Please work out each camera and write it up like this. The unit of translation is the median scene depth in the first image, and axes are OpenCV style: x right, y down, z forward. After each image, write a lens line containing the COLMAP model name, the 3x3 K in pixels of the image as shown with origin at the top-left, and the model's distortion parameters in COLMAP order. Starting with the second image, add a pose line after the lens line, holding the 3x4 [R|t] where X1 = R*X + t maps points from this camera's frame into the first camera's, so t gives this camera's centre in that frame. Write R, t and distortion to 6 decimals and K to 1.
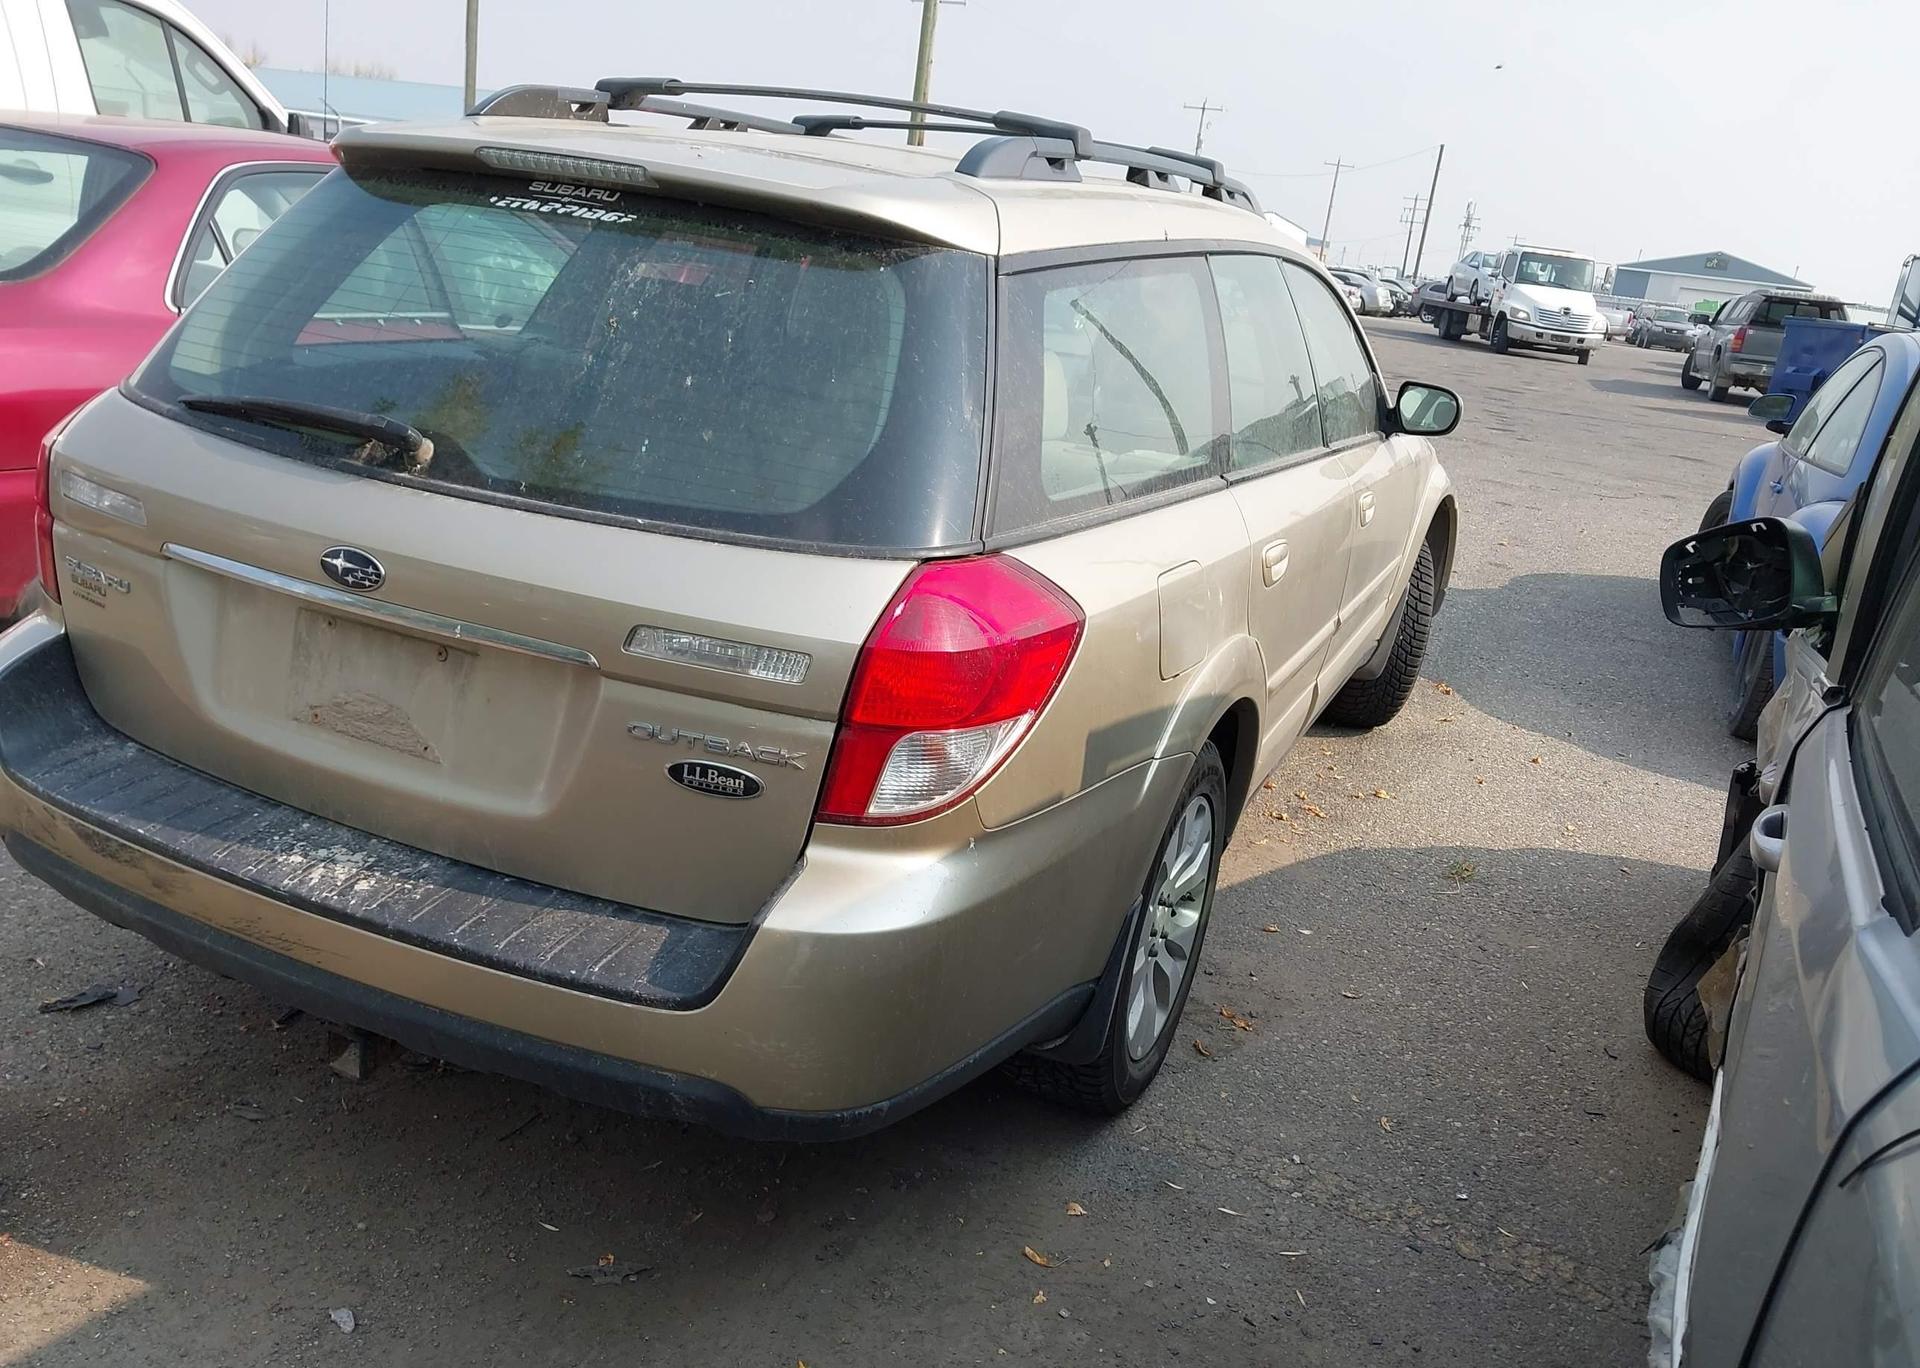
lens RADIAL K [[1518.7, 0, 973.2], [0, 1518.7, 693.0], [0, 0, 1]] dist [0.027291, -0.033514]
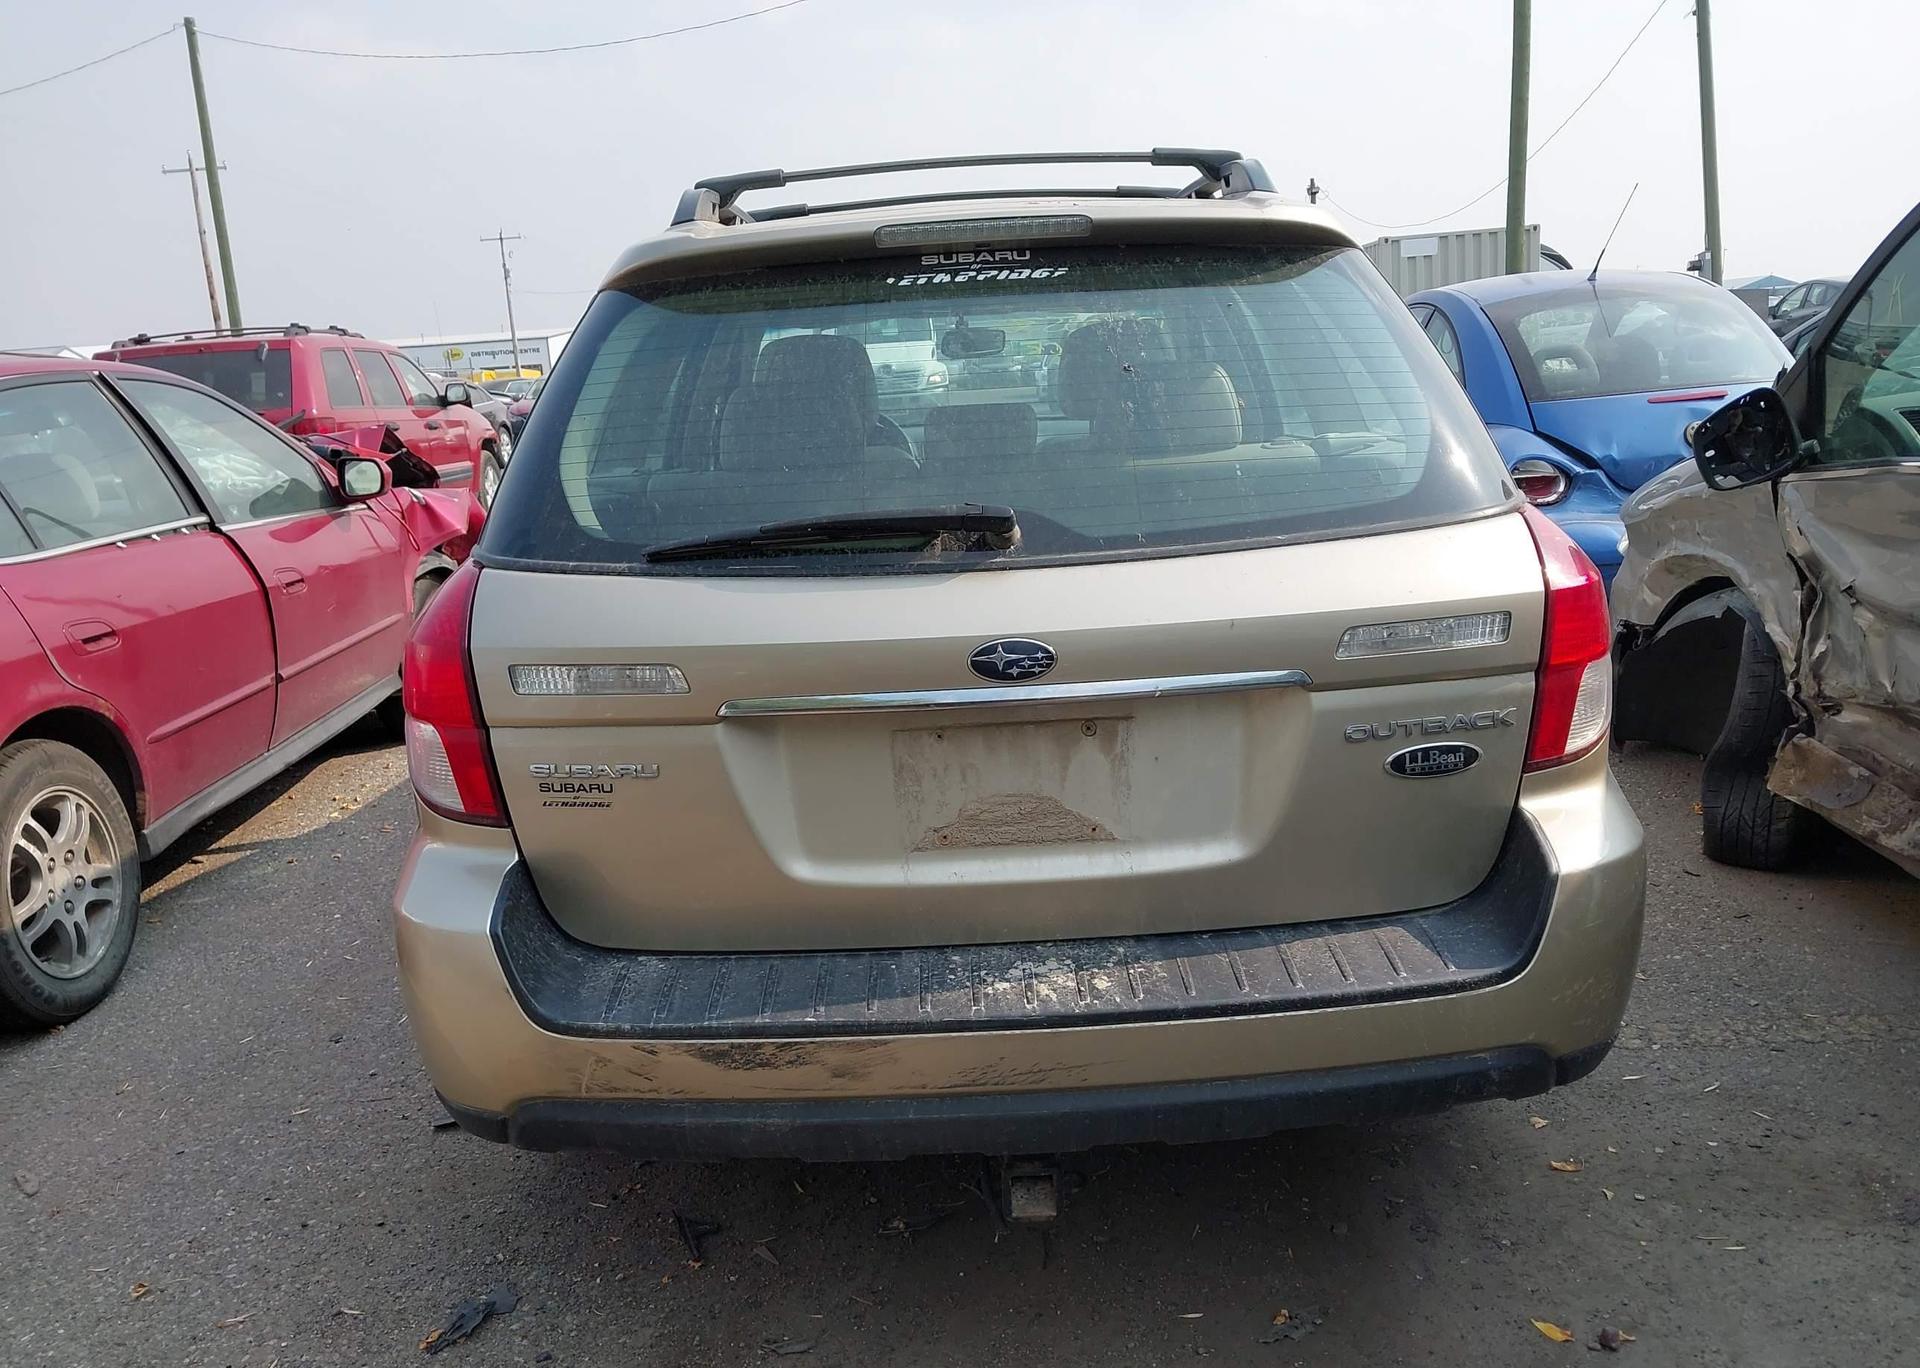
lens RADIAL K [[1518.7, 0, 956.6], [0, 1518.7, 689.9], [0, 0, 1]] dist [0.027291, -0.033514]
pose [[0.900939, -0.251804, 0.353417, -0.743650], [0.275305, 0.961207, -0.016970, -0.054767], [-0.335434, 0.112586, 0.935312, 0.135268]]
